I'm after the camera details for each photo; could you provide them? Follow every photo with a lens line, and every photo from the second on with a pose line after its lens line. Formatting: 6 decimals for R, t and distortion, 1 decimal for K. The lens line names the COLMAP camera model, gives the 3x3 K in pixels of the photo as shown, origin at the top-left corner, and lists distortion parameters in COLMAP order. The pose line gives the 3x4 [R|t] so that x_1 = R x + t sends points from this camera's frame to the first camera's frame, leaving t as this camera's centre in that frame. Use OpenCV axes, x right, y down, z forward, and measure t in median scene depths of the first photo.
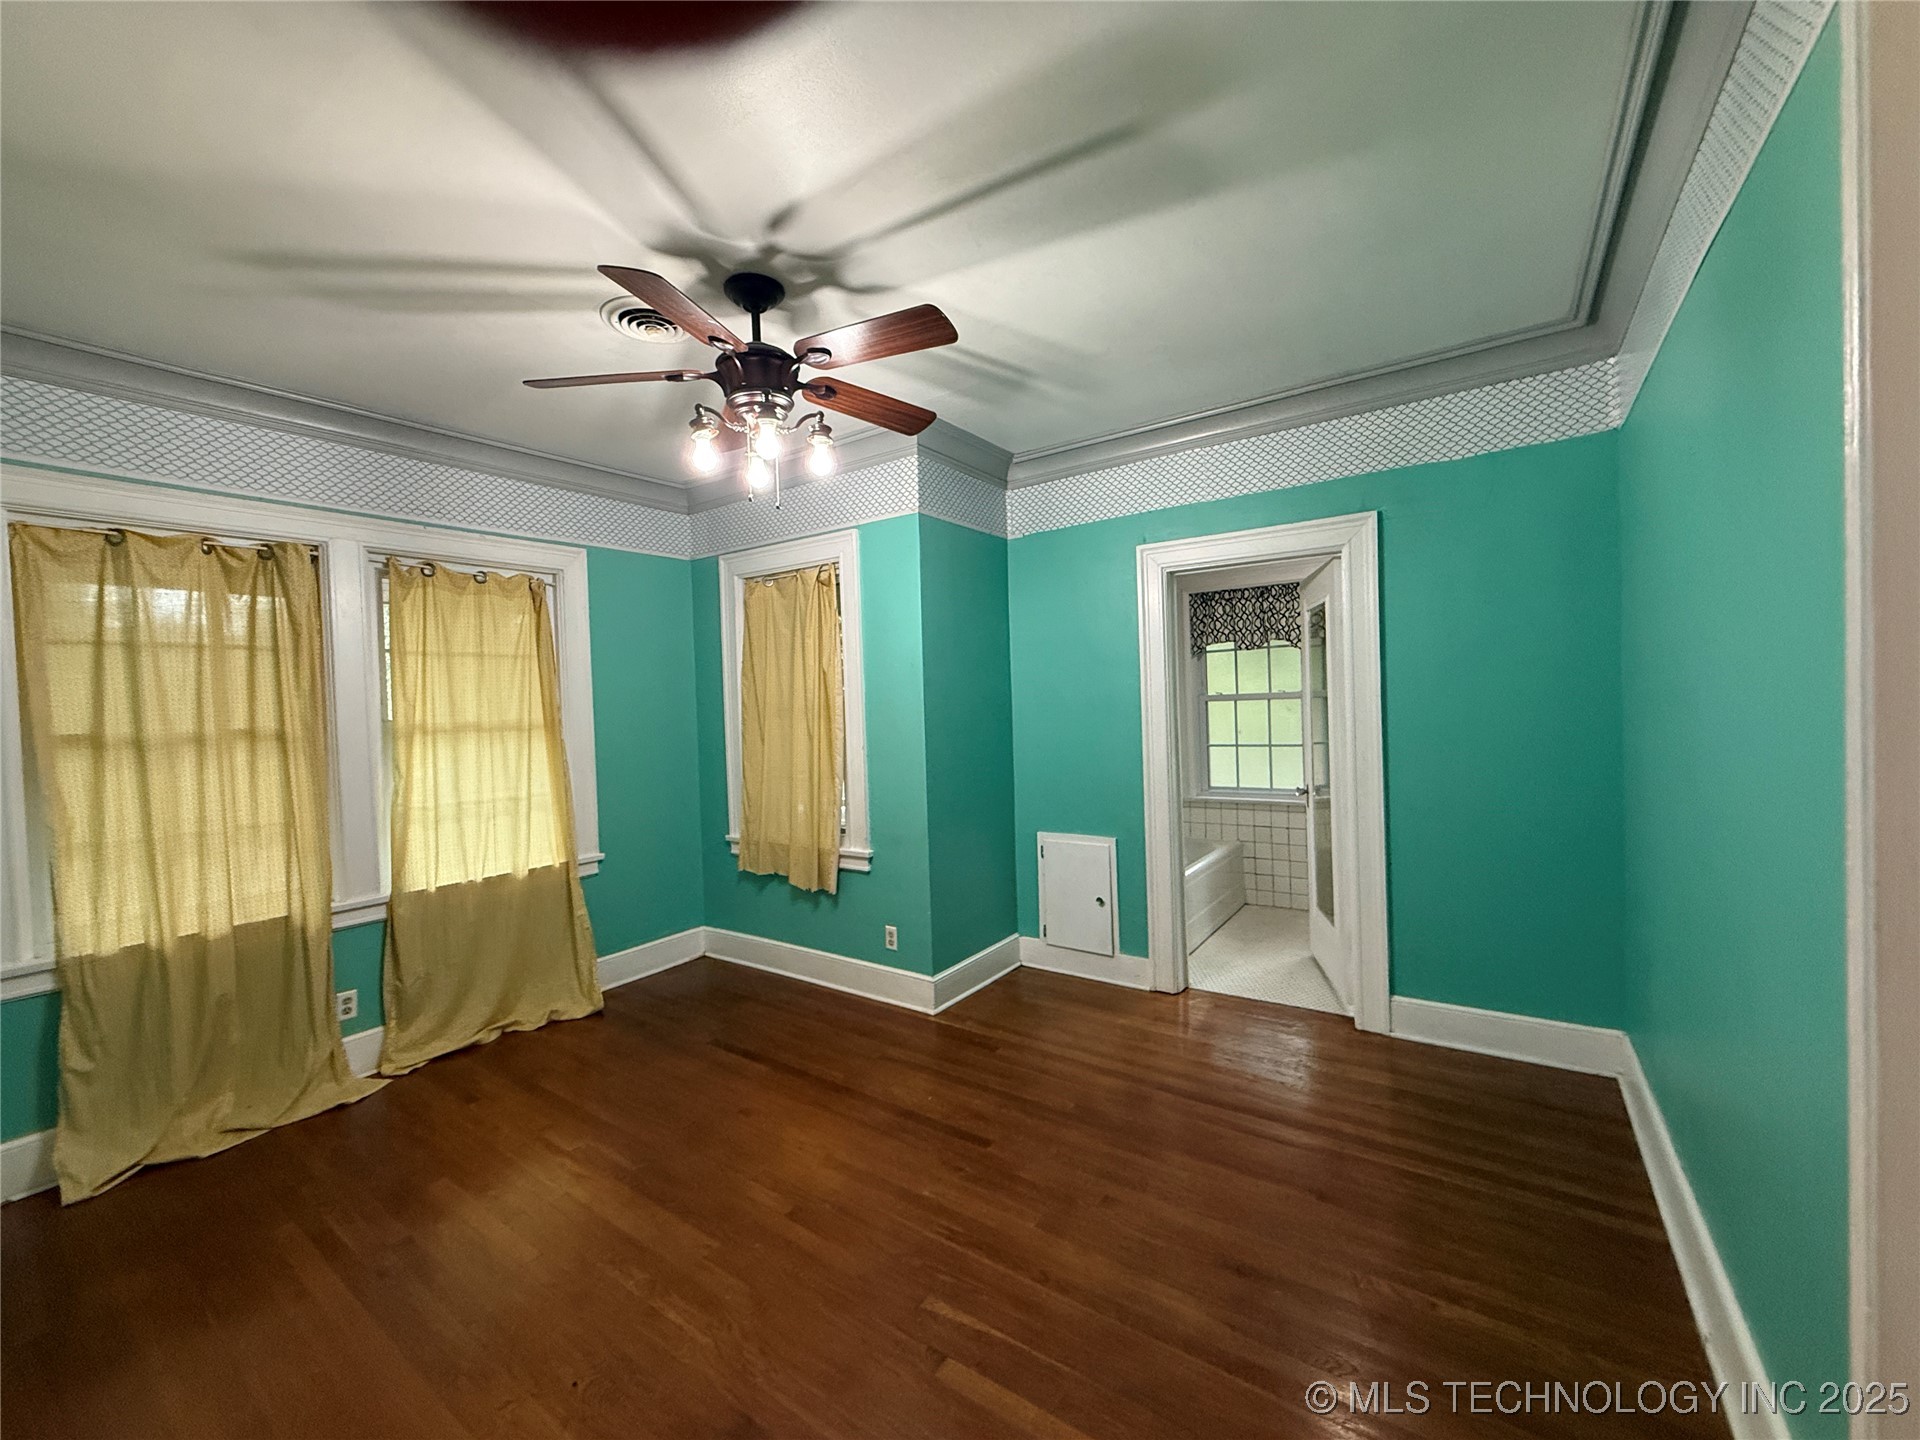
lens RADIAL K [[767.2, 0, 958.2], [0, 767.2, 720.3], [0, 0, 1]] dist [0.002301, 0.000445]
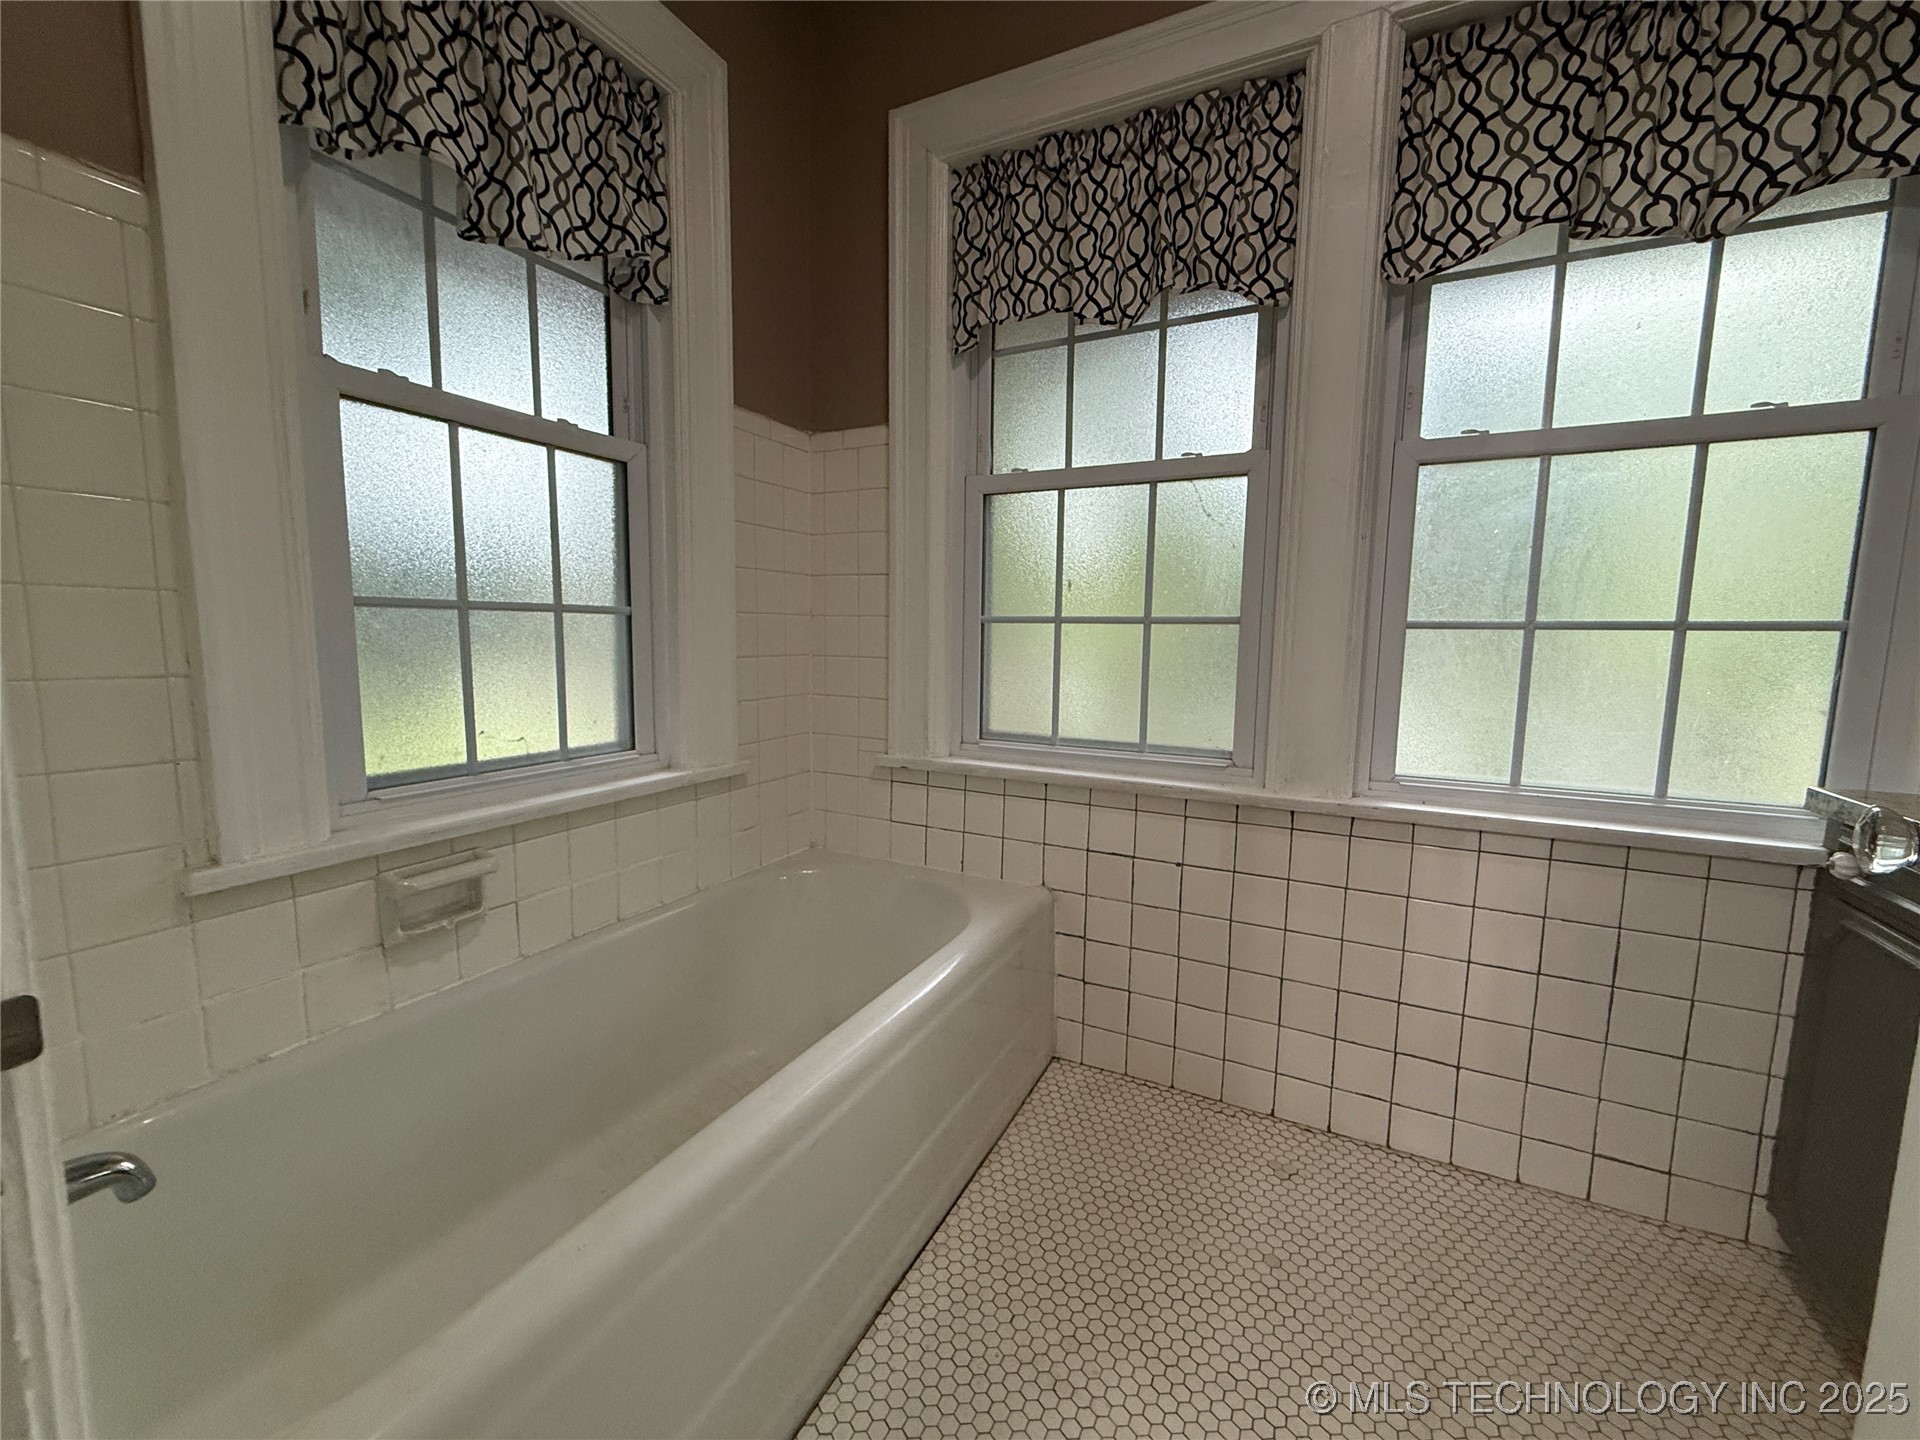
lens RADIAL K [[767.2, 0, 960.3], [0, 767.2, 716.4], [0, 0, 1]] dist [0.002301, 0.000445]
pose [[0.988954, 0.032607, 0.144590, 0.273770], [-0.045854, 0.994953, 0.089256, 0.048654], [-0.140949, -0.094900, 0.985458, 0.665661]]
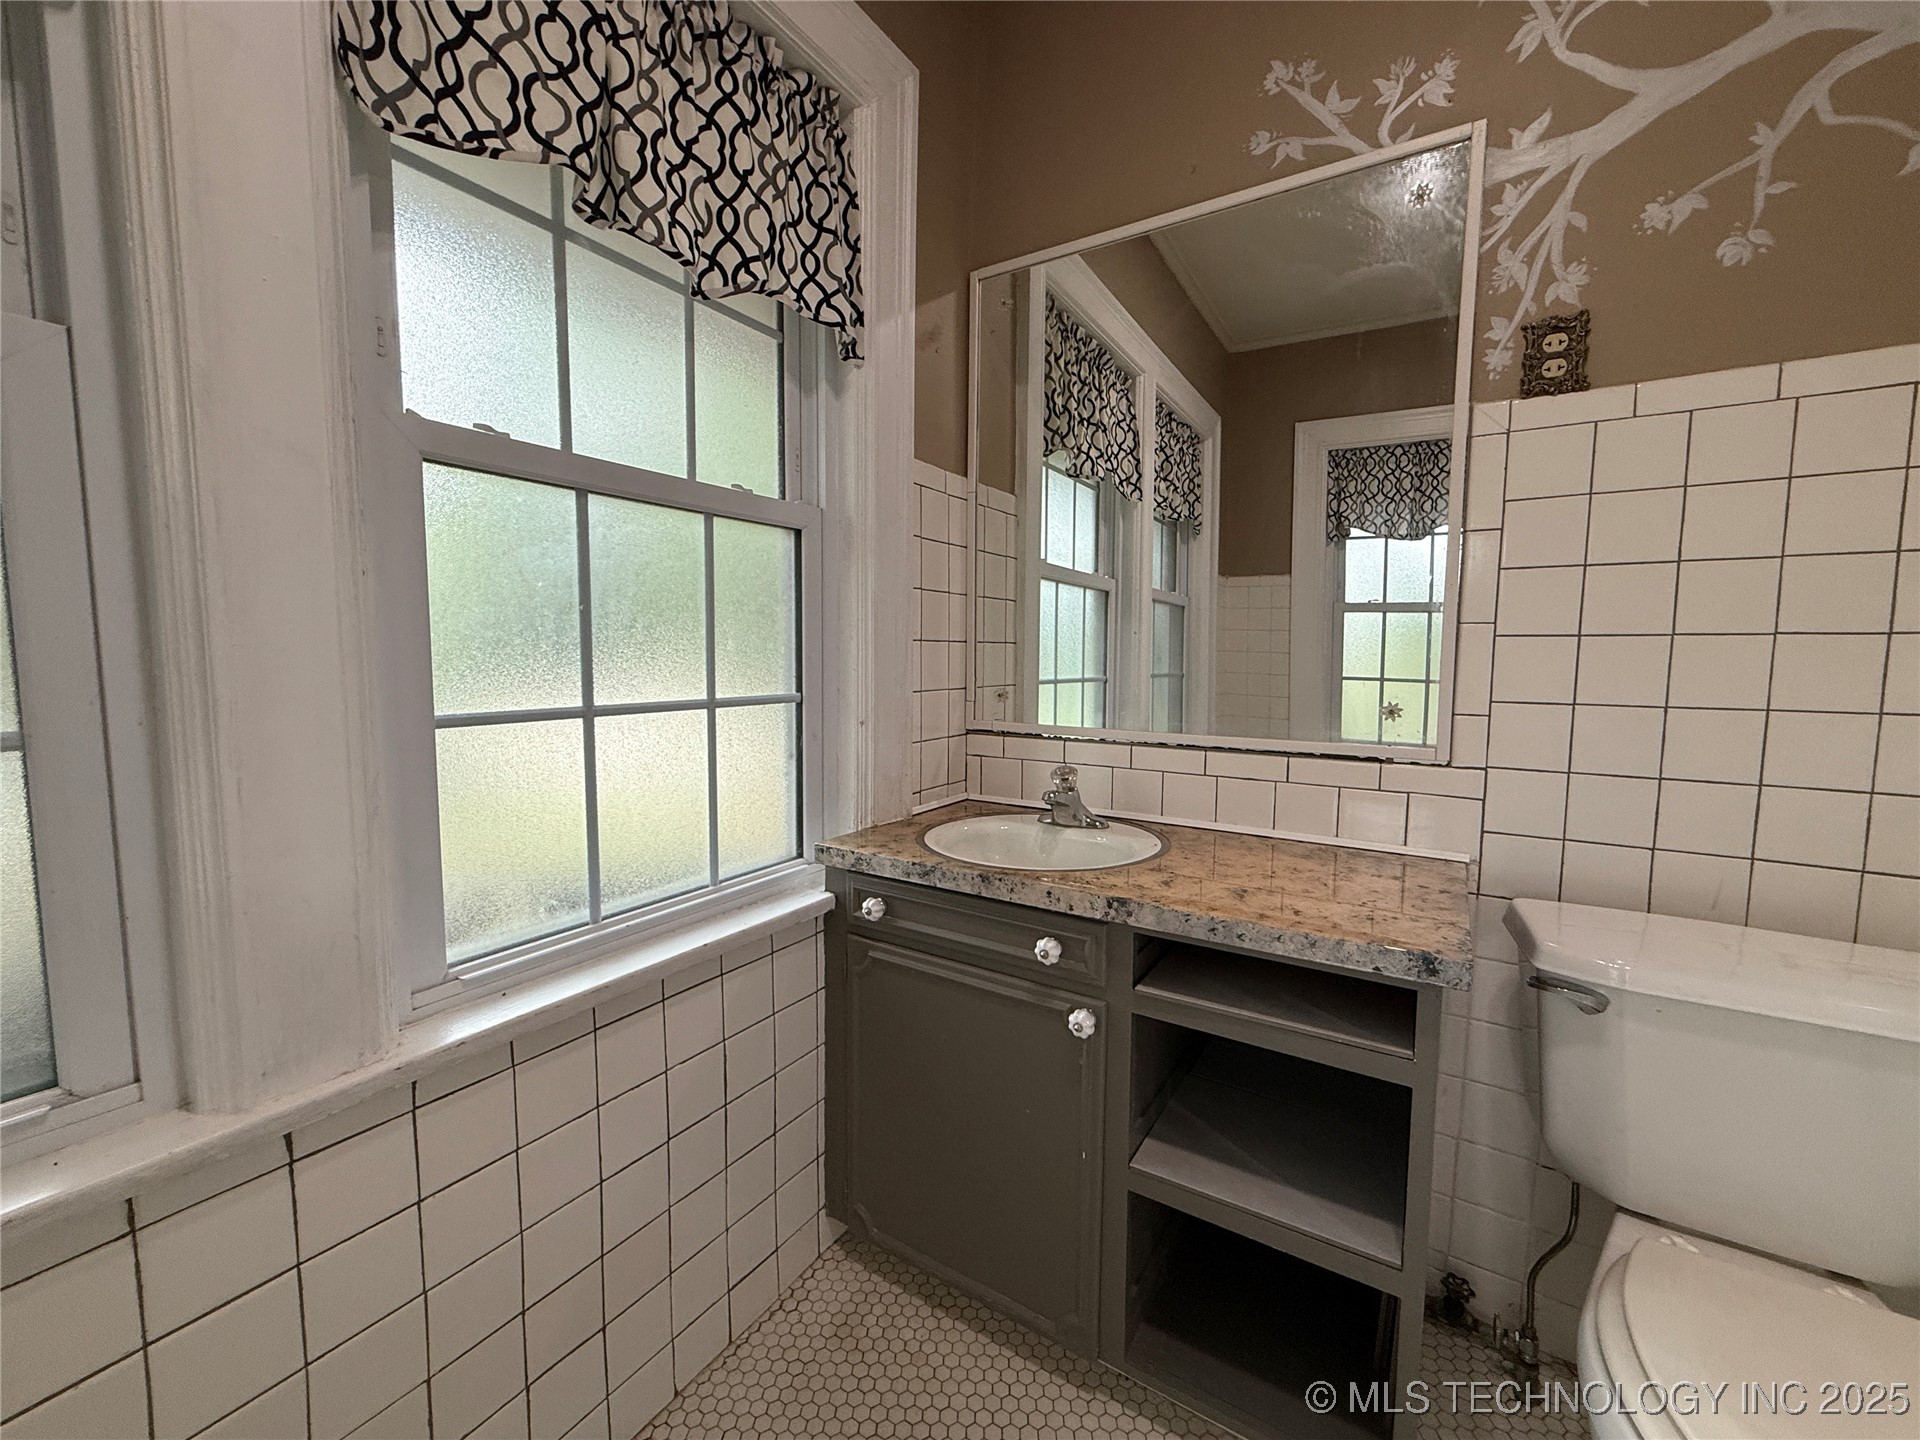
lens RADIAL K [[767.2, 0, 958.9], [0, 767.2, 714.7], [0, 0, 1]] dist [0.002301, 0.000445]
pose [[-0.044433, -0.046269, 0.997940, 0.302347], [0.014629, 0.998790, 0.046960, 0.023650], [-0.998905, 0.016686, -0.043703, 0.822122]]
